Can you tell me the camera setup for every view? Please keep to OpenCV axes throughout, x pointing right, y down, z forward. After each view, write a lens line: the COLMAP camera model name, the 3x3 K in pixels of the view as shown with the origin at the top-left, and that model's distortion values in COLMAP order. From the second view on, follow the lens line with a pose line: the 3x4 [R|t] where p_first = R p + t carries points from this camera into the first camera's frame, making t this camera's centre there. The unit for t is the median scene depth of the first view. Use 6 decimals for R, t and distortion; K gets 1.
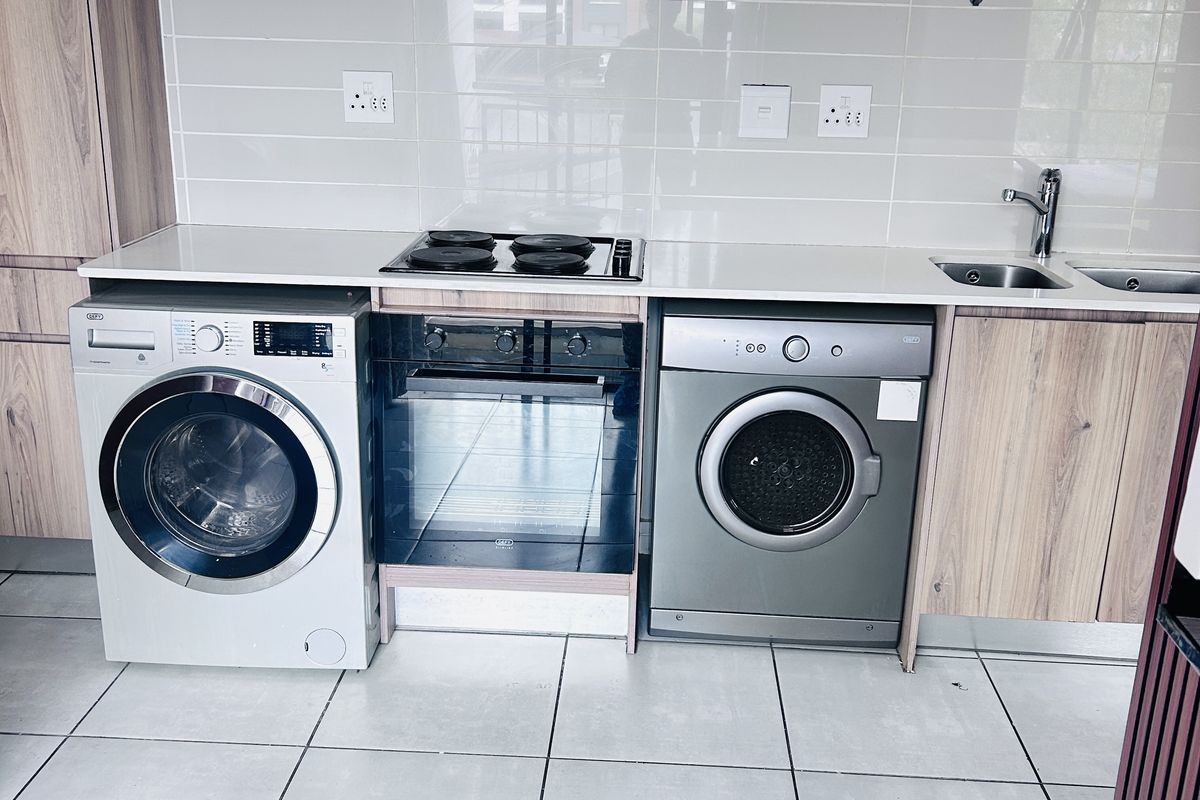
lens RADIAL K [[1181.0, 0, 612.6], [0, 1181.0, 402.6], [0, 0, 1]] dist [0.098734, -0.226064]
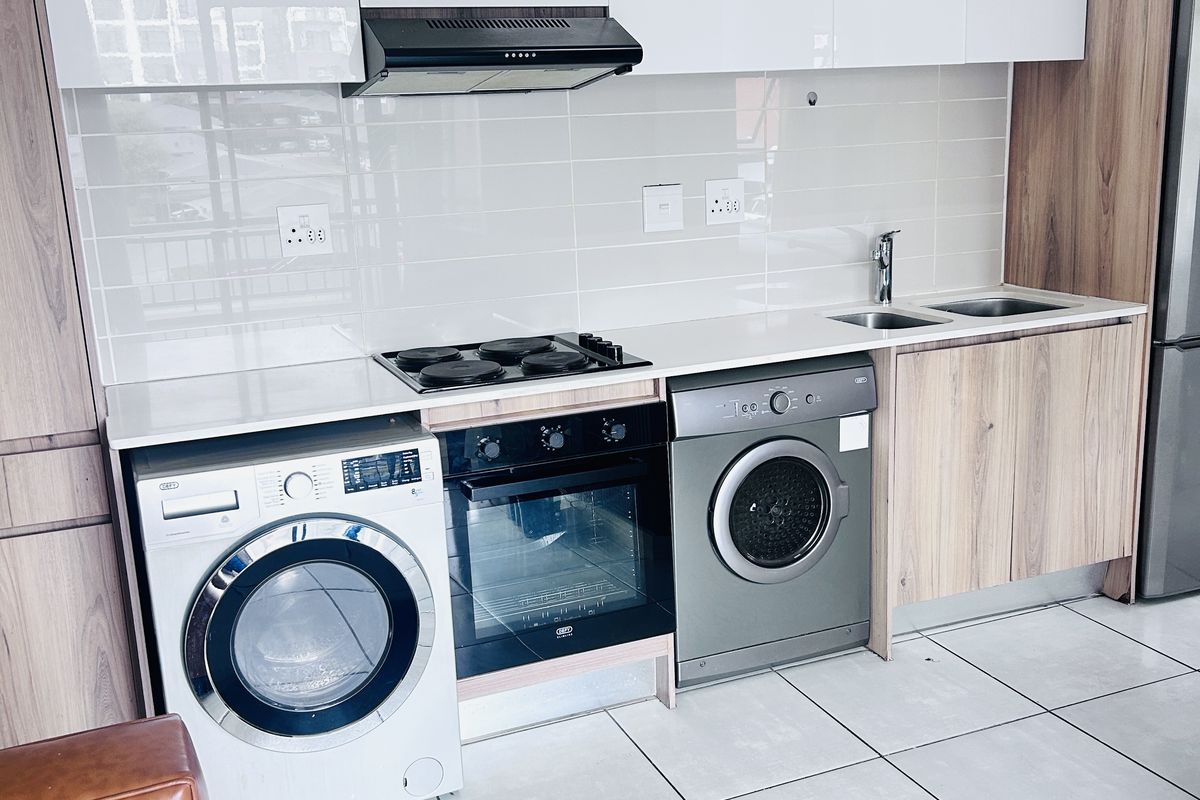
lens RADIAL K [[1185.3, 0, 613.6], [0, 1185.3, 411.3], [0, 0, 1]] dist [0.118809, -0.304427]
pose [[0.900703, -0.161989, 0.403104, -0.445946], [0.190306, 0.981238, -0.030908, -0.031228], [-0.390534, 0.104552, 0.914632, 0.000572]]
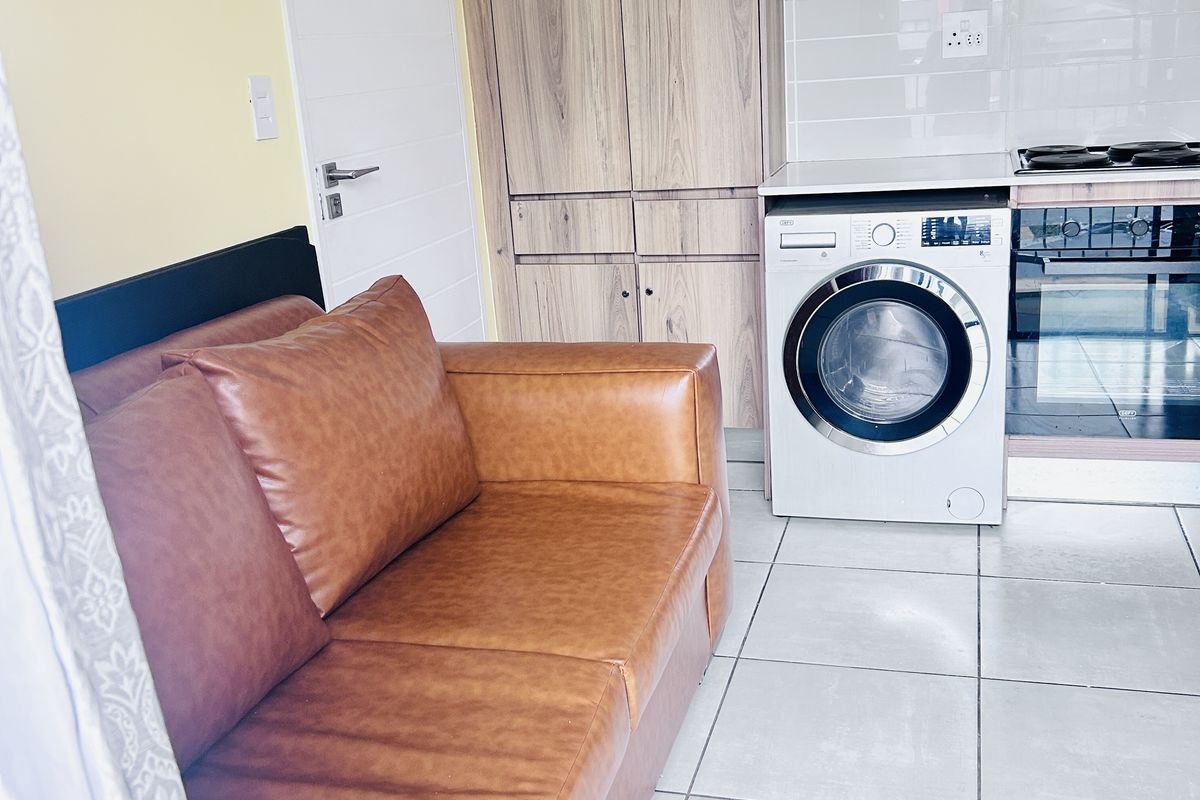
lens RADIAL K [[1185.3, 0, 613.6], [0, 1185.3, 411.3], [0, 0, 1]] dist [0.118809, -0.304427]
pose [[0.966873, -0.017227, -0.254677, -0.271564], [0.016283, 0.999851, -0.005815, 0.114764], [0.254739, 0.001475, 0.967009, -0.207249]]
